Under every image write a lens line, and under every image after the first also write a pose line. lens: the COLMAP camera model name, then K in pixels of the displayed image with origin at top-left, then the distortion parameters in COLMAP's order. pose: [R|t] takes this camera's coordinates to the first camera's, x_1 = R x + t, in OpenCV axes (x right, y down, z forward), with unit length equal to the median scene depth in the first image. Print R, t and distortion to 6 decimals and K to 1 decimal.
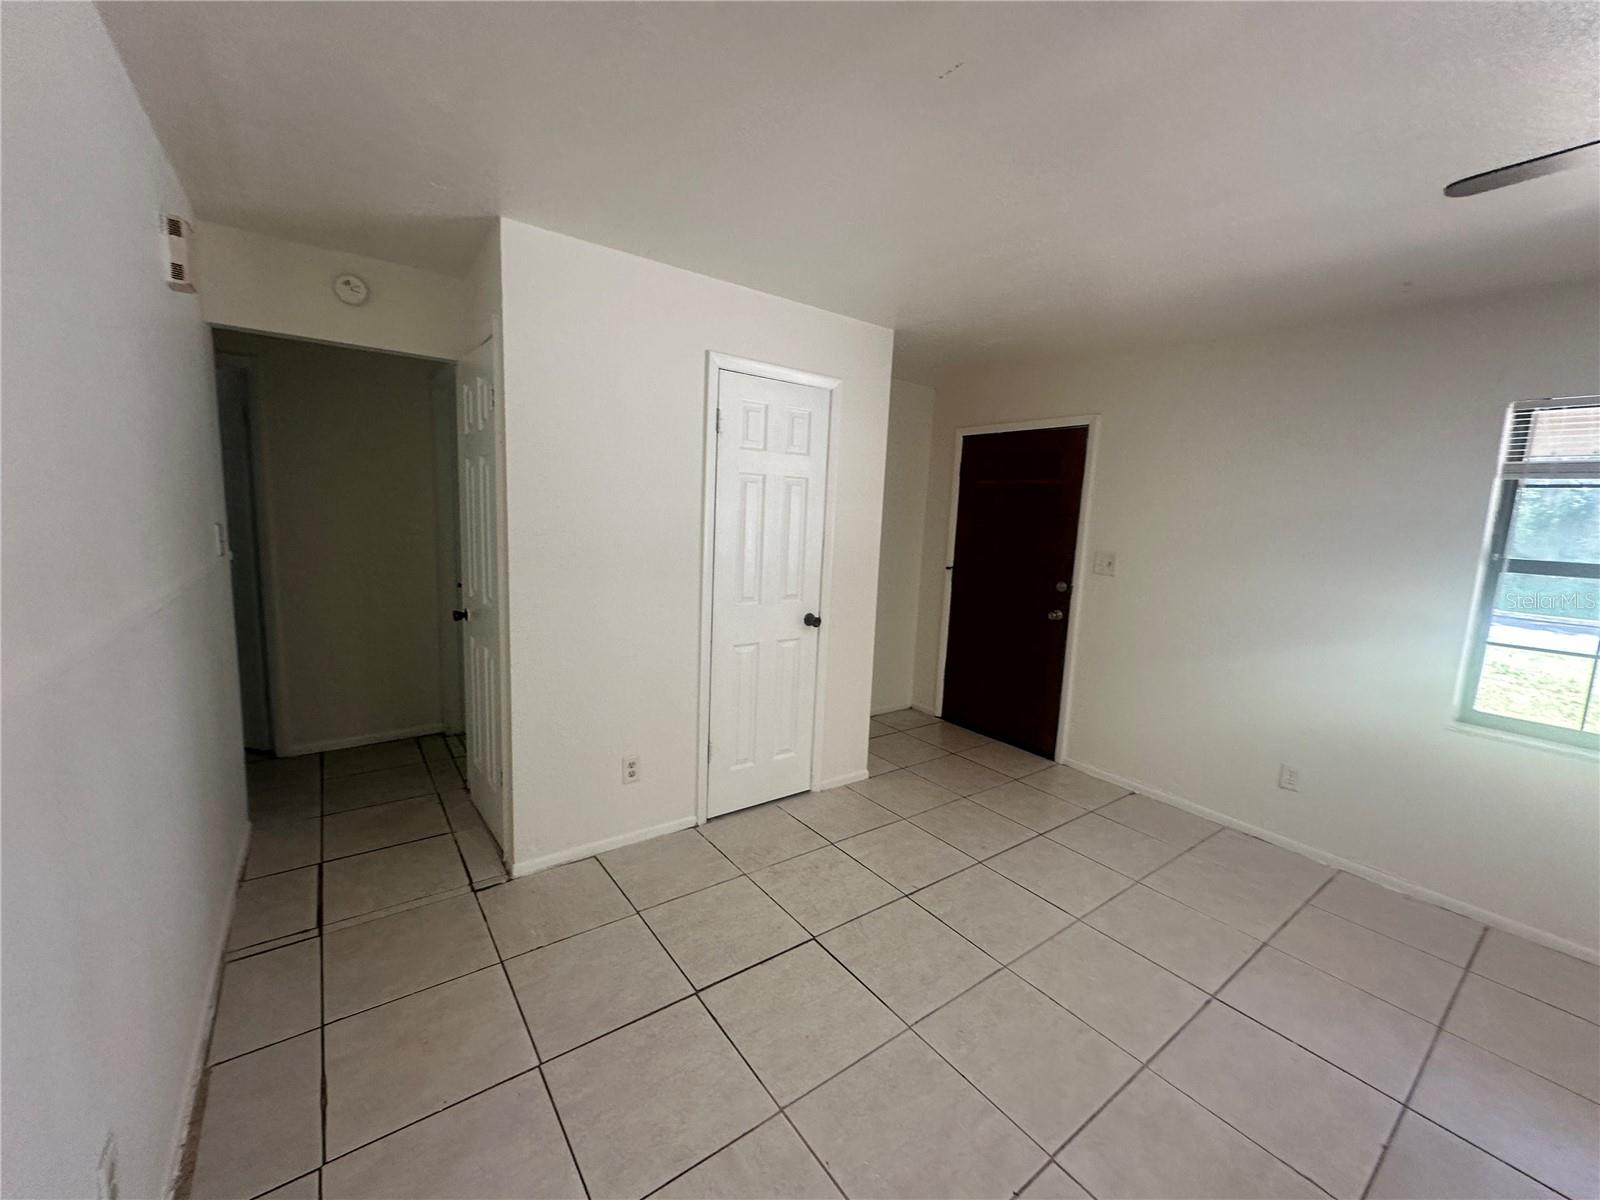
lens RADIAL K [[635.0, 0, 807.6], [0, 635.0, 600.9], [0, 0, 1]] dist [-0.000712, -0.000087]
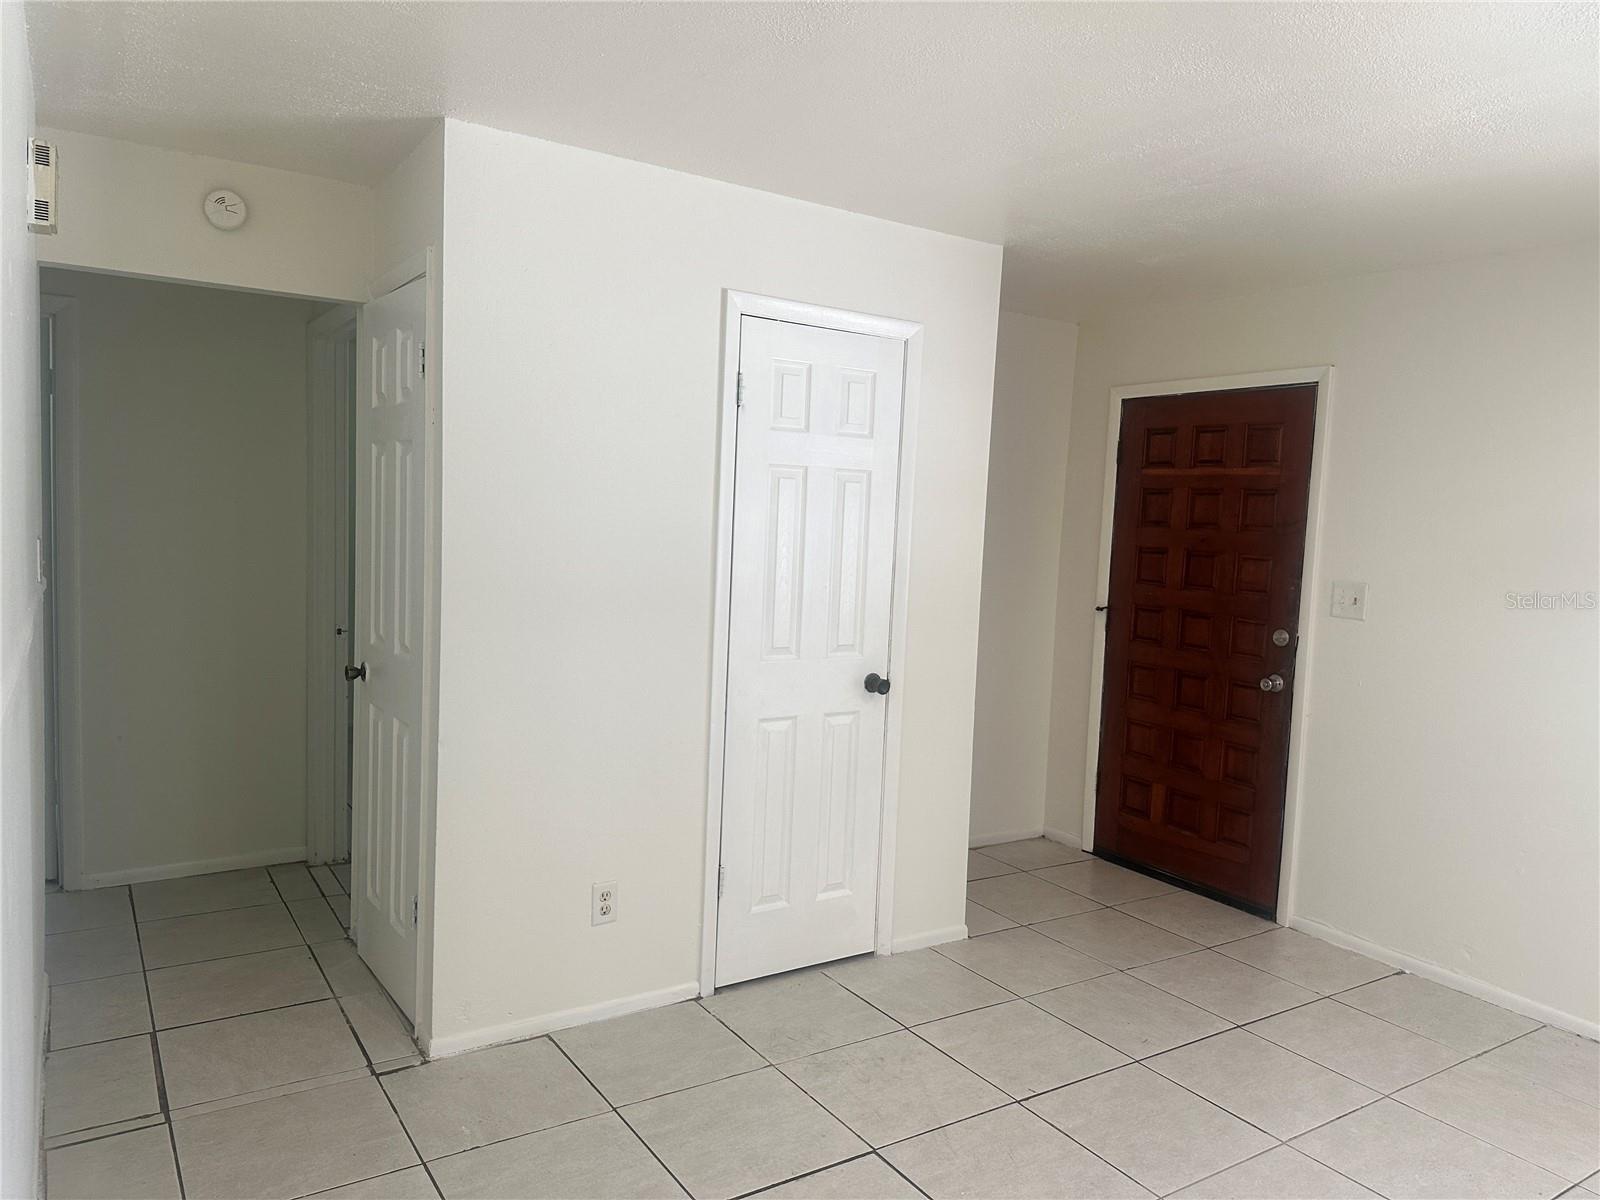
lens RADIAL K [[1121.7, 0, 838.4], [0, 1121.7, 610.8], [0, 0, 1]] dist [0.038365, -0.013285]
pose [[0.999172, 0.001892, -0.040651, 0.016037], [-0.004179, 0.998408, -0.056241, 0.023100], [0.040480, 0.056365, 0.997589, -0.189474]]
